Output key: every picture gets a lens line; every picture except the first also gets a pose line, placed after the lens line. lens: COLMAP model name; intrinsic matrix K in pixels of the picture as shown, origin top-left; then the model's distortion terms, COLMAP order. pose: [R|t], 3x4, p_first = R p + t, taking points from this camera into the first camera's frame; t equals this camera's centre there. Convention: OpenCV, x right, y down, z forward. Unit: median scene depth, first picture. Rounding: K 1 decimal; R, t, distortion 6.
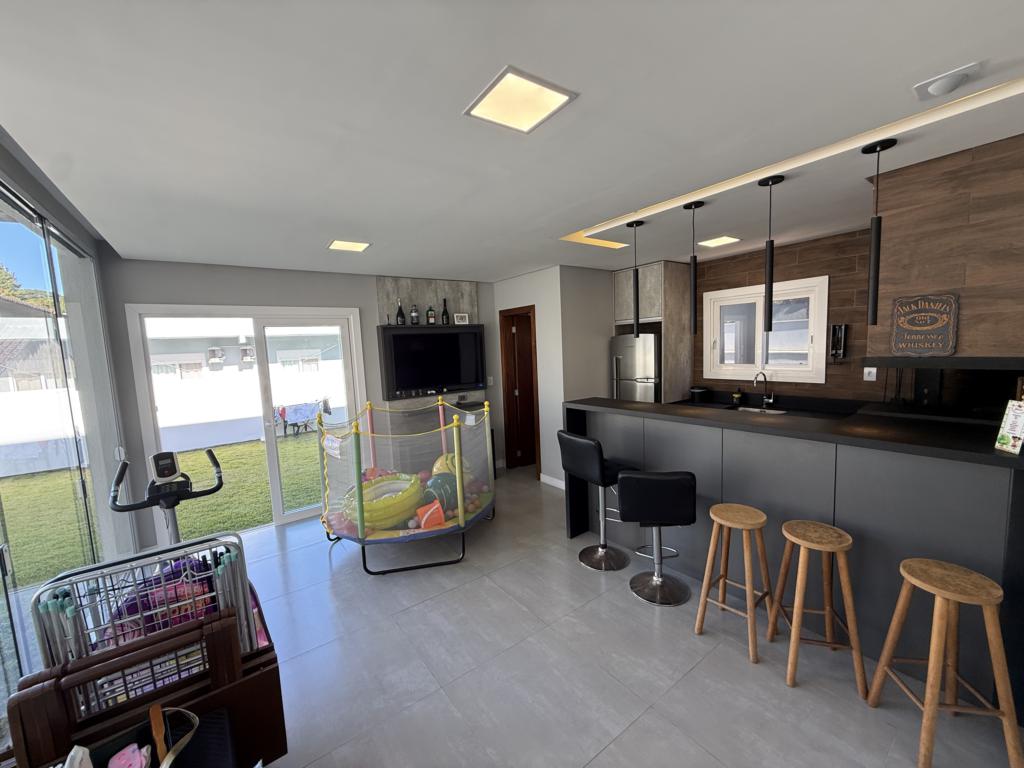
lens RADIAL K [[406.5, 0, 512.4], [0, 406.5, 387.4], [0, 0, 1]] dist [0.002142, -0.000518]
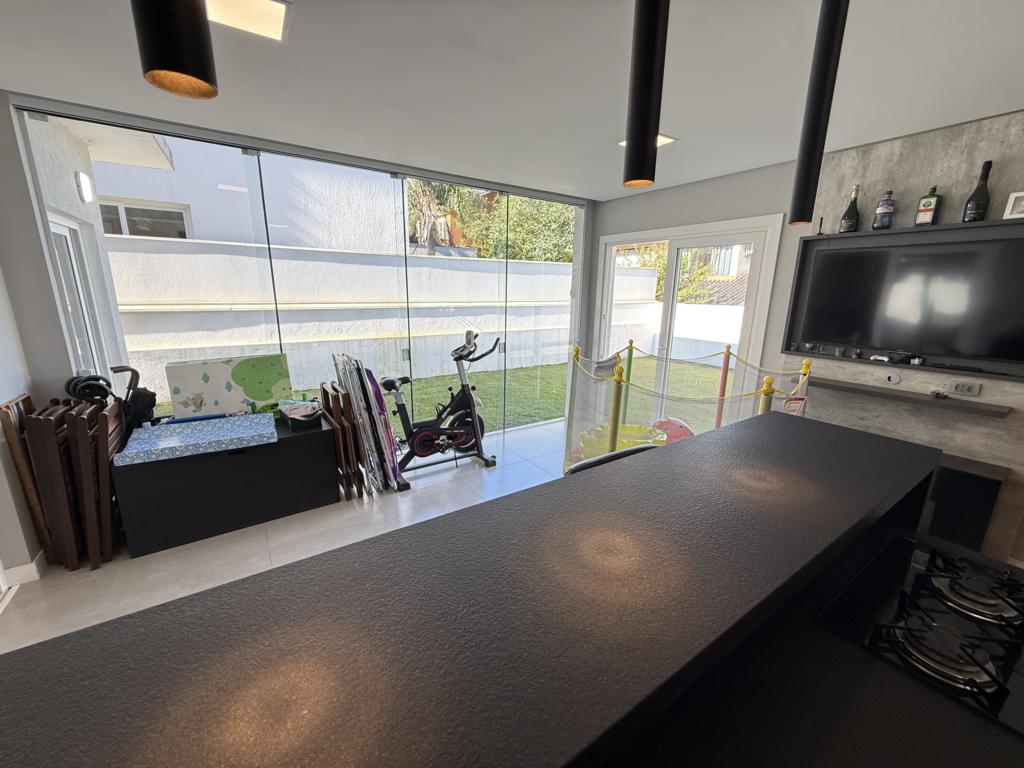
lens RADIAL K [[406.5, 0, 511.8], [0, 406.5, 382.3], [0, 0, 1]] dist [0.002142, -0.000518]
pose [[-0.044231, 0.273396, -0.960884, 0.374455], [-0.106627, 0.955040, 0.276641, -0.059168], [0.993315, 0.114693, -0.013091, 0.551307]]
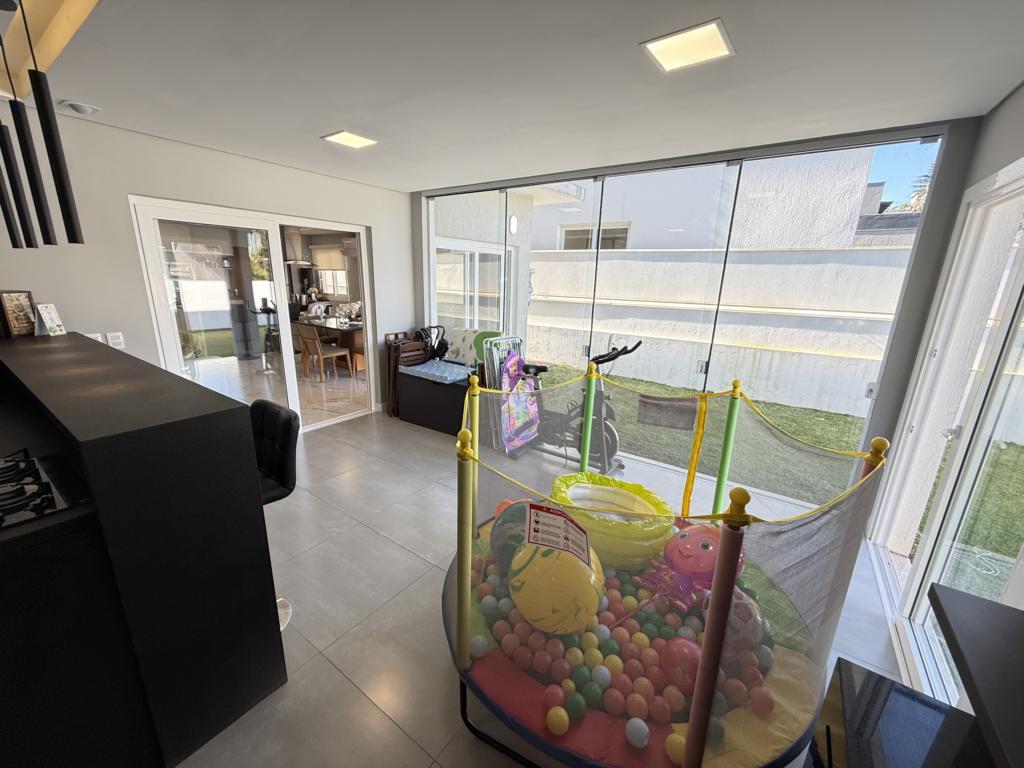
lens RADIAL K [[406.5, 0, 509.9], [0, 406.5, 387.6], [0, 0, 1]] dist [0.002142, -0.000518]
pose [[-0.946817, 0.106057, -0.303792, -0.004934], [-0.011482, 0.932383, 0.361290, -0.098132], [0.321568, 0.345564, -0.881578, 1.055973]]
